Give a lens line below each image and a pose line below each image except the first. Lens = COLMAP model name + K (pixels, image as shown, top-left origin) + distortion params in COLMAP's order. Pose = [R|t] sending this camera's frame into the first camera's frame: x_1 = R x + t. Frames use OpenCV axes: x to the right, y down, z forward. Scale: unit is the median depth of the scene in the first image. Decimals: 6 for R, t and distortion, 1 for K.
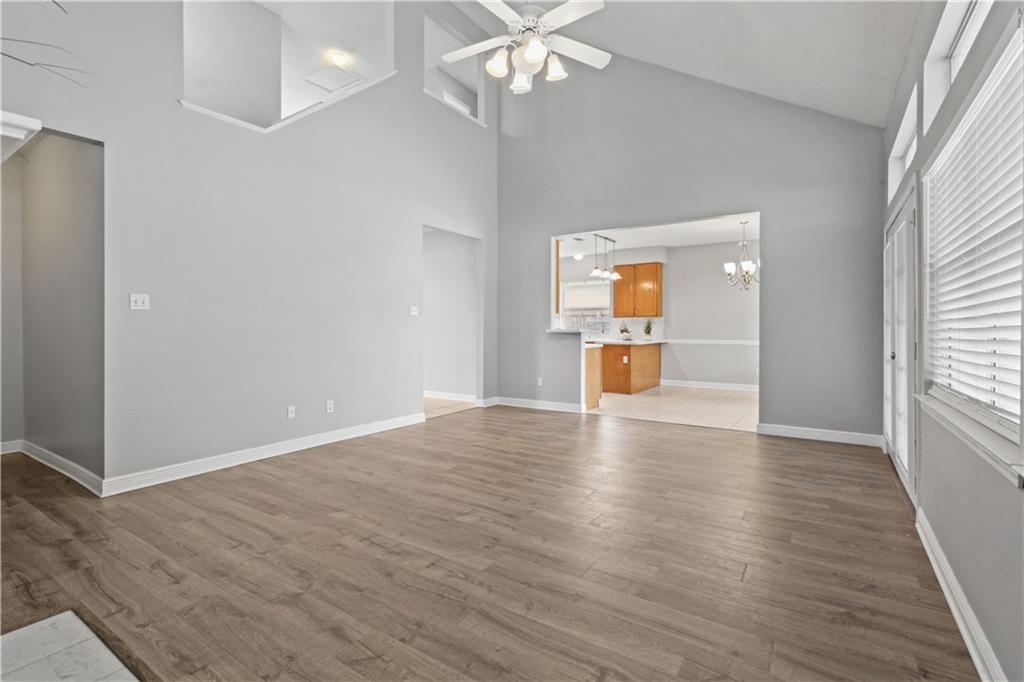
lens RADIAL K [[472.4, 0, 516.2], [0, 472.4, 317.8], [0, 0, 1]] dist [0.004726, -0.000070]
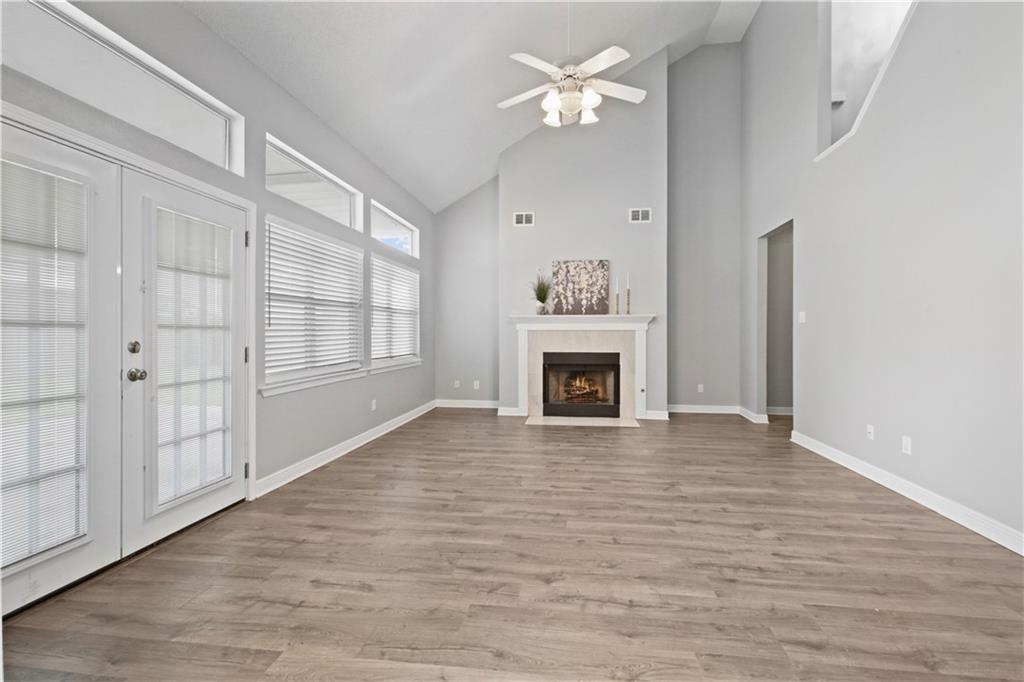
lens RADIAL K [[466.8, 0, 518.8], [0, 466.8, 337.3], [0, 0, 1]] dist [0.000325, -0.000135]
pose [[-0.898376, 0.001507, -0.439226, 0.680282], [0.008848, 0.999853, -0.014666, 0.044746], [0.439139, -0.017062, -0.898257, 2.108494]]
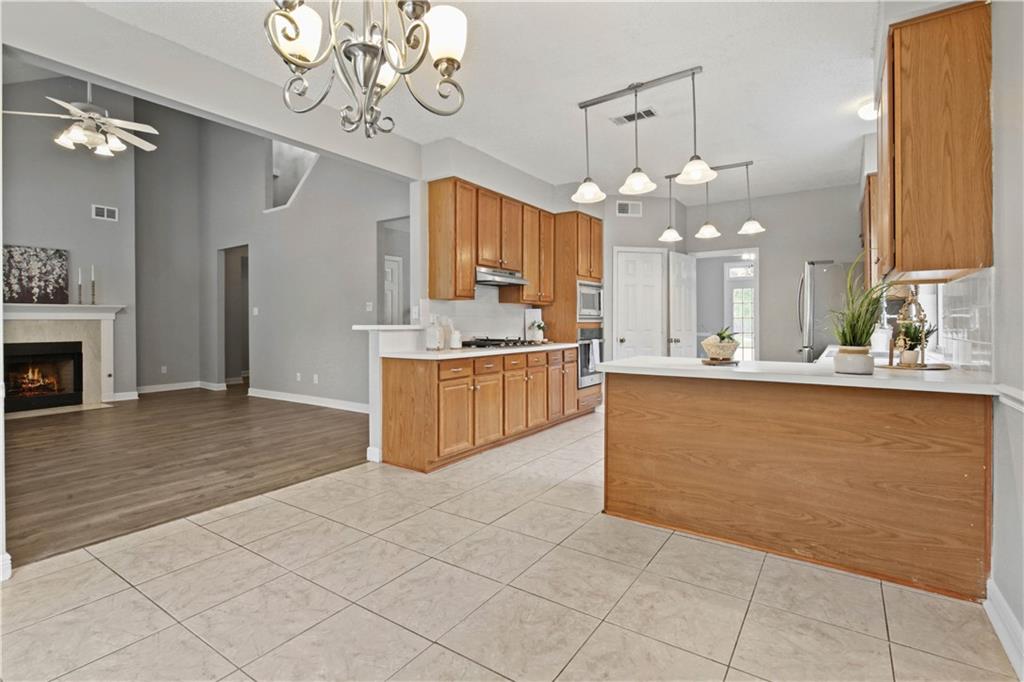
lens RADIAL K [[481.1, 0, 516.1], [0, 481.1, 321.9], [0, 0, 1]] dist [0.001539, -0.000285]
pose [[-0.010283, 0.000983, -0.999947, 1.567783], [0.027181, 0.999630, 0.000704, 0.050166], [0.999578, -0.027172, -0.010306, 2.464565]]
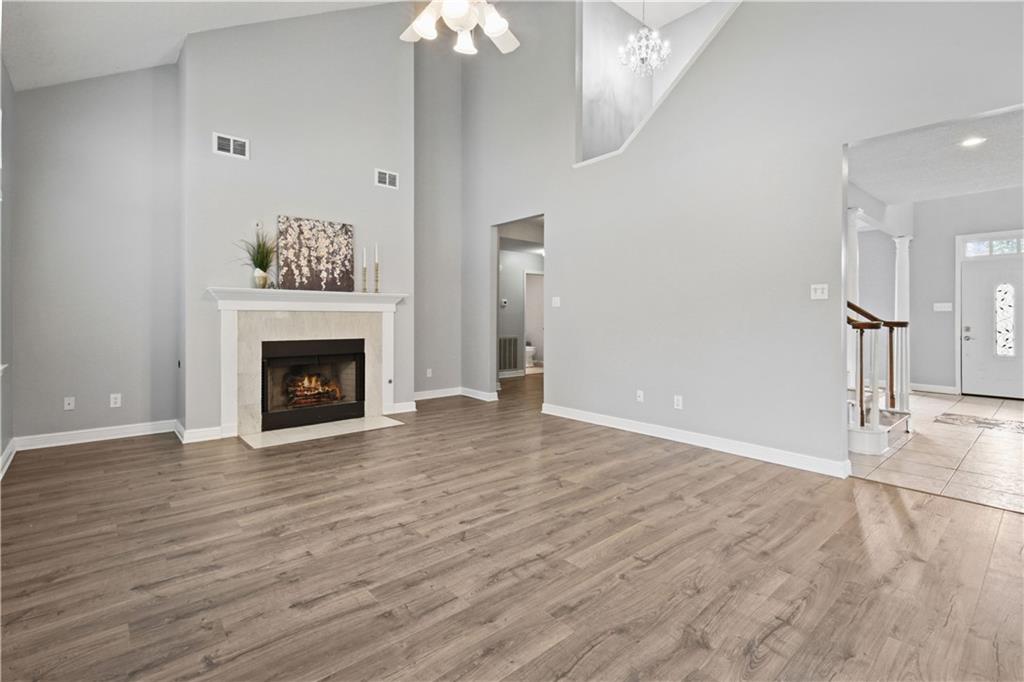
lens RADIAL K [[472.4, 0, 516.2], [0, 472.4, 317.8], [0, 0, 1]] dist [0.004726, -0.000070]
pose [[-0.260421, 0.000225, -0.965495, 0.908604], [0.017999, 0.999827, -0.004622, 0.027892], [0.965327, -0.018582, -0.260380, 1.431908]]
